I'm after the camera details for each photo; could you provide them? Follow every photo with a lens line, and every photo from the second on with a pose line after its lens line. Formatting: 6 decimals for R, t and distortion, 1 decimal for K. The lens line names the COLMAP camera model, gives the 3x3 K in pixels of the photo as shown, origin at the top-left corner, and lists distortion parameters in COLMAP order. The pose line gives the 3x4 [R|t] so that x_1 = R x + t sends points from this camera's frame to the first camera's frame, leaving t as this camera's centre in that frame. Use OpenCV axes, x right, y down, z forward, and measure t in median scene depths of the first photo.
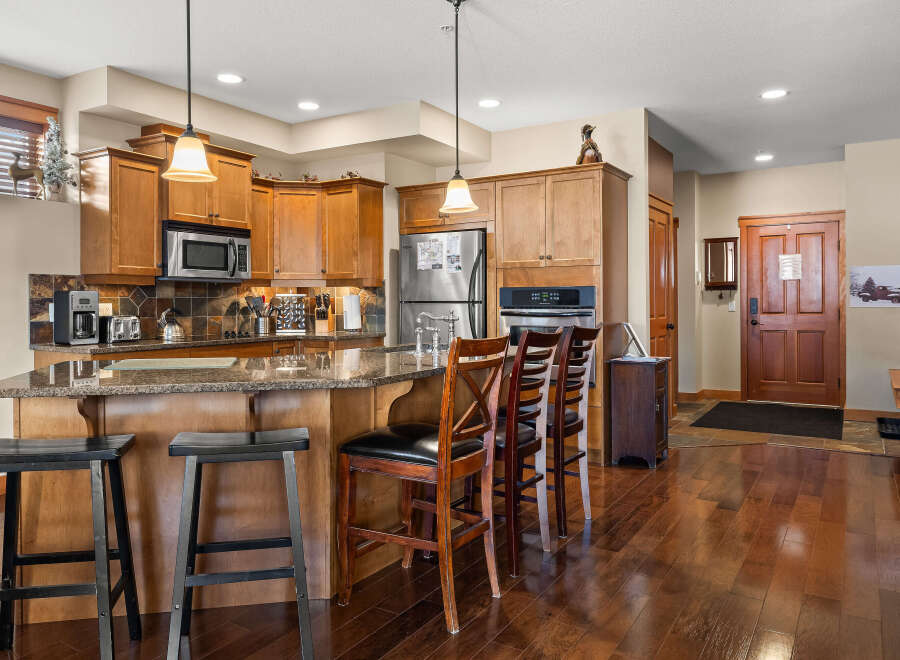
lens RADIAL K [[675.4, 0, 414.8], [0, 675.4, 305.7], [0, 0, 1]] dist [-0.004448, 0.004377]
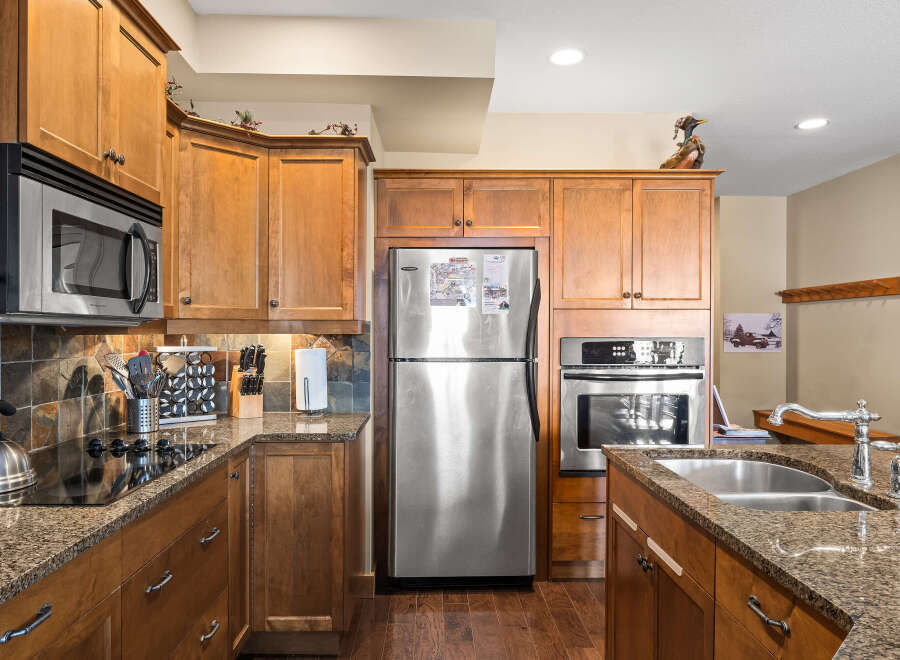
lens RADIAL K [[631.0, 0, 443.5], [0, 631.0, 333.6], [0, 0, 1]] dist [-0.003343, 0.003846]
pose [[0.824022, 0.003124, 0.566549, -0.298481], [-0.001040, 0.999991, -0.004003, -0.025642], [-0.566557, 0.002709, 0.824018, 0.503697]]
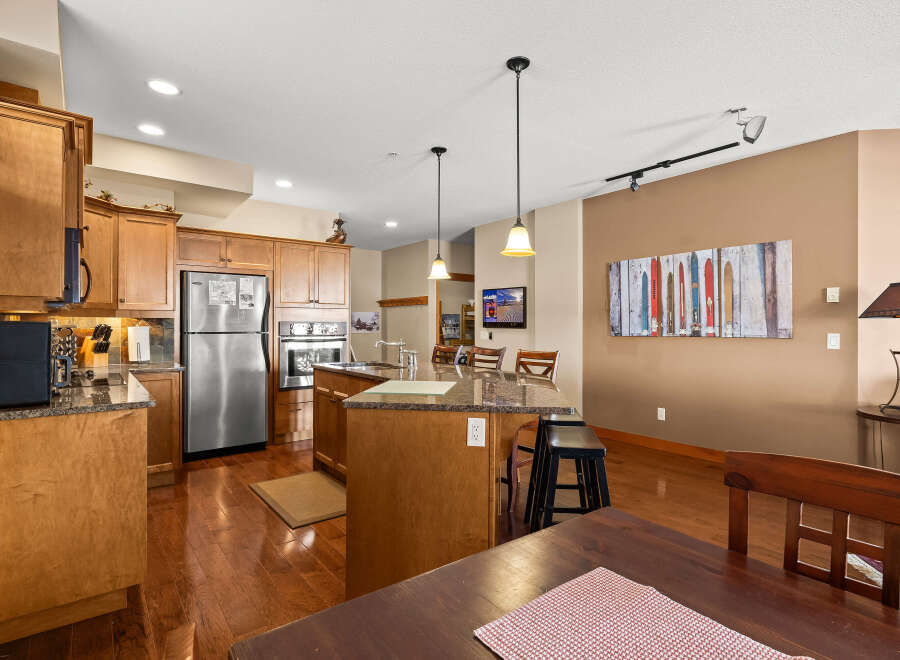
lens RADIAL K [[468.1, 0, 450.4], [0, 468.1, 327.6], [0, 0, 1]] dist [-0.006073, -0.000386]
pose [[0.322653, 0.001307, 0.946516, -0.588889], [0.004521, 0.999986, -0.002922, -0.009561], [-0.946506, 0.005222, 0.322643, 0.348895]]
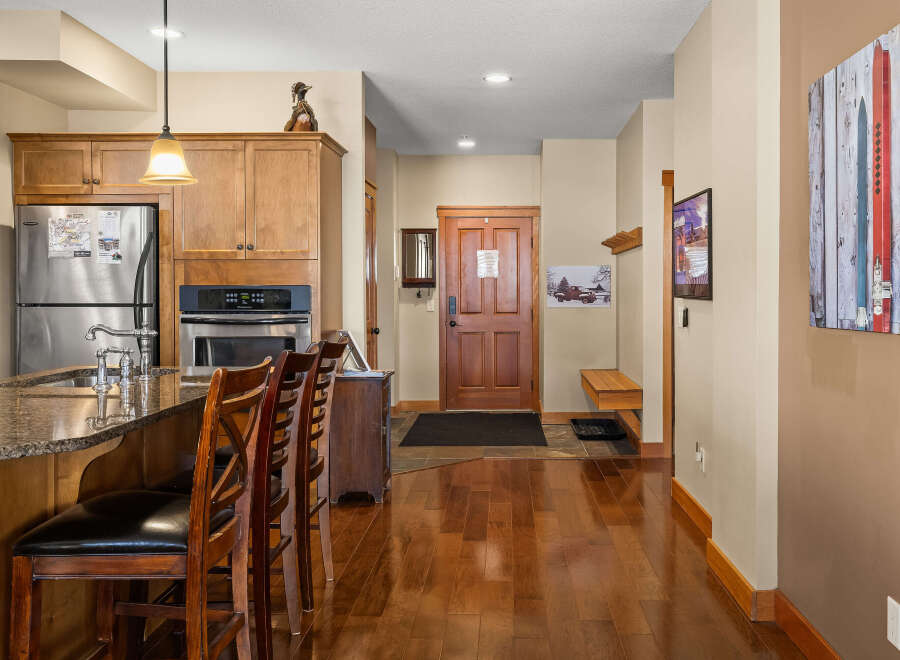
lens RADIAL K [[828.1, 0, 499.8], [0, 828.1, 303.3], [0, 0, 1]] dist [0.004089, 0.000000]
pose [[0.838657, -0.002158, 0.544656, -0.067903], [-0.000156, 0.999991, 0.004202, -0.010144], [-0.544660, -0.003609, 0.838649, 0.044773]]
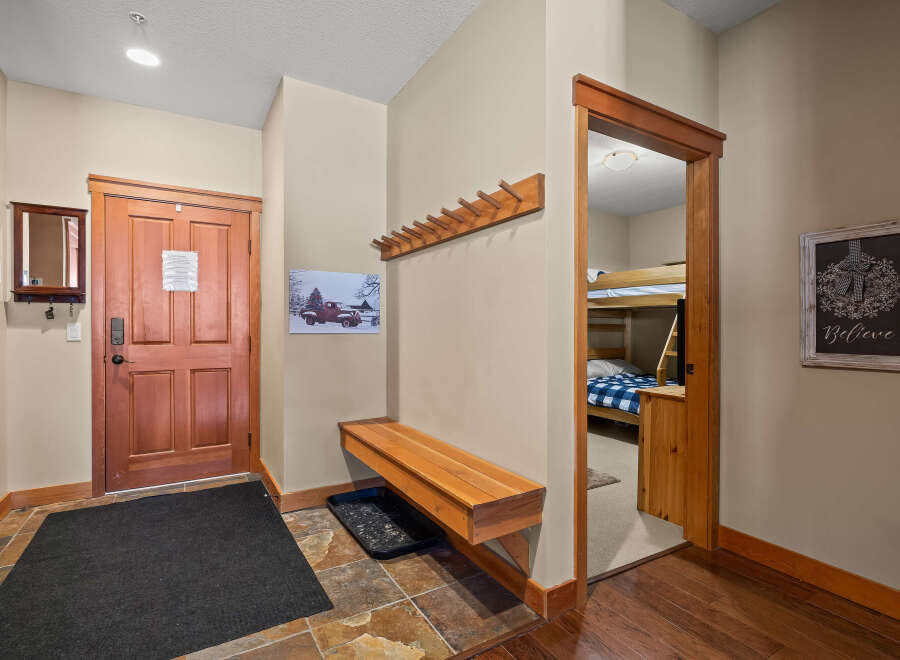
lens RADIAL K [[454.0, 0, 453.4], [0, 454.0, 330.9], [0, 0, 1]] dist [-0.014805, 0.001420]
pose [[0.427884, 0.003509, 0.903827, 0.371493], [0.000717, 0.999991, -0.004222, 0.002153], [-0.903833, 0.002454, 0.427878, 0.772164]]
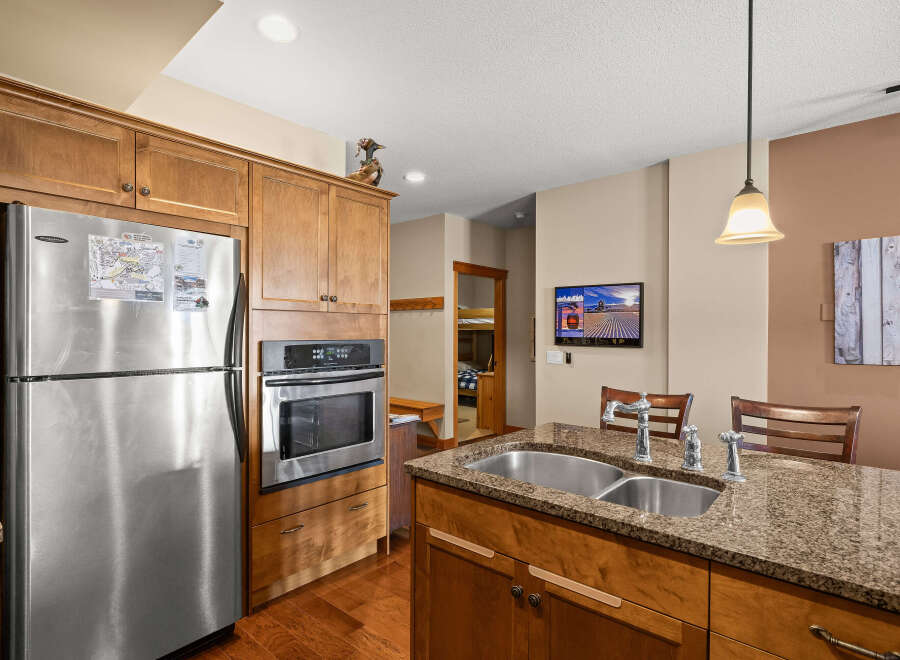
lens RADIAL K [[476.0, 0, 450.8], [0, 476.0, 336.7], [0, 0, 1]] dist [-0.004833, 0.001387]
pose [[0.131521, -0.002002, 0.991311, -0.251618], [0.003278, 0.999993, 0.001585, -0.028145], [-0.991308, 0.003041, 0.131527, 0.711233]]
